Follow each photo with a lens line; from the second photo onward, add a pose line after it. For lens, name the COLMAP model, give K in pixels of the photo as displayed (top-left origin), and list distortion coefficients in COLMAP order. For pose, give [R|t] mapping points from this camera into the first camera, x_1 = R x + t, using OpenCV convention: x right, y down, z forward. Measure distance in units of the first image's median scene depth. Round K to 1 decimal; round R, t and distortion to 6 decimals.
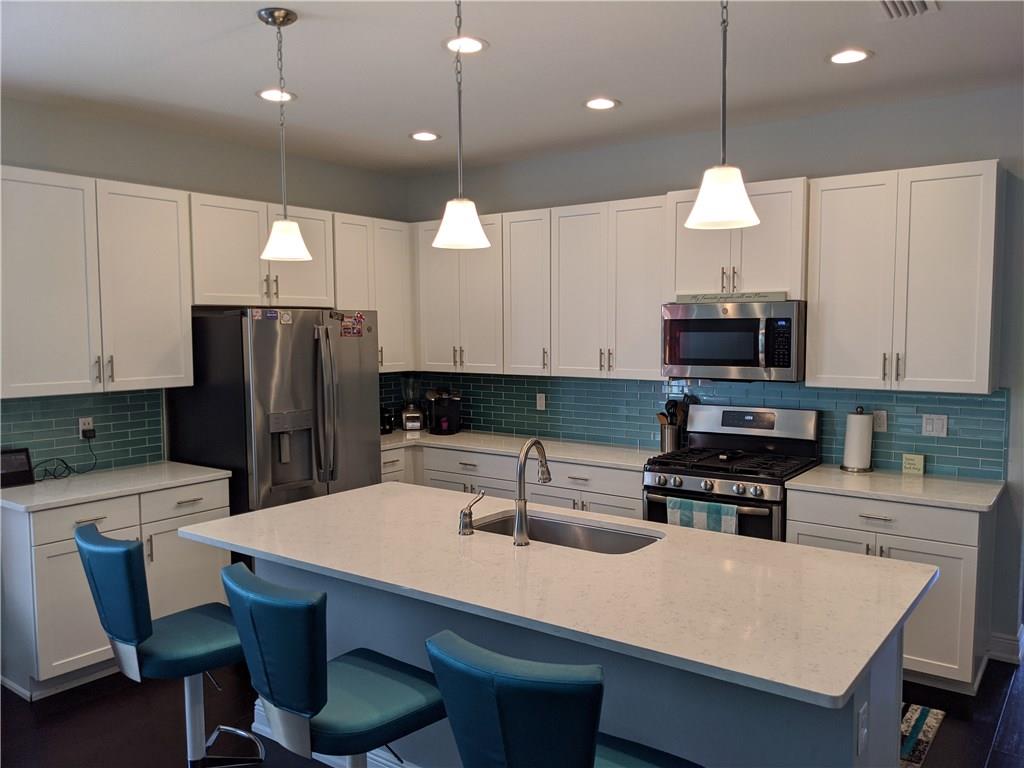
lens RADIAL K [[808.4, 0, 525.2], [0, 808.4, 389.7], [0, 0, 1]] dist [0.106709, -0.158759]
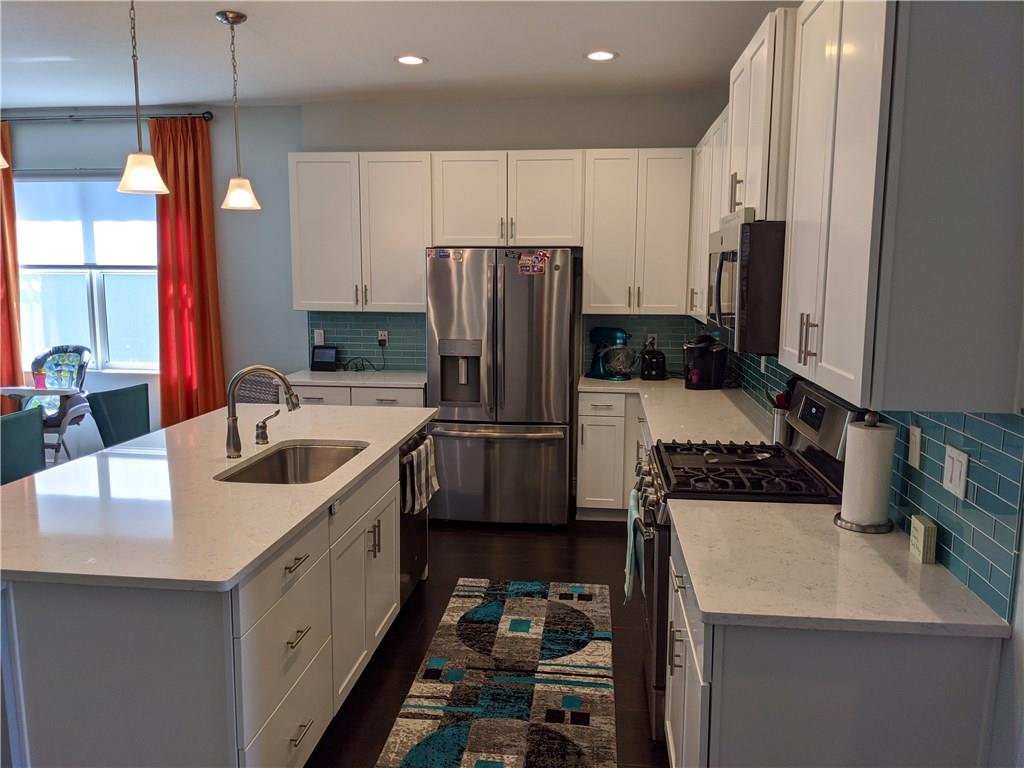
lens RADIAL K [[808.4, 0, 525.2], [0, 808.4, 389.7], [0, 0, 1]] dist [0.106709, -0.158759]
pose [[0.476940, 0.131847, -0.868991, 0.771805], [-0.075078, 0.991183, 0.109181, -0.034839], [0.875724, 0.013169, 0.482633, 0.548943]]
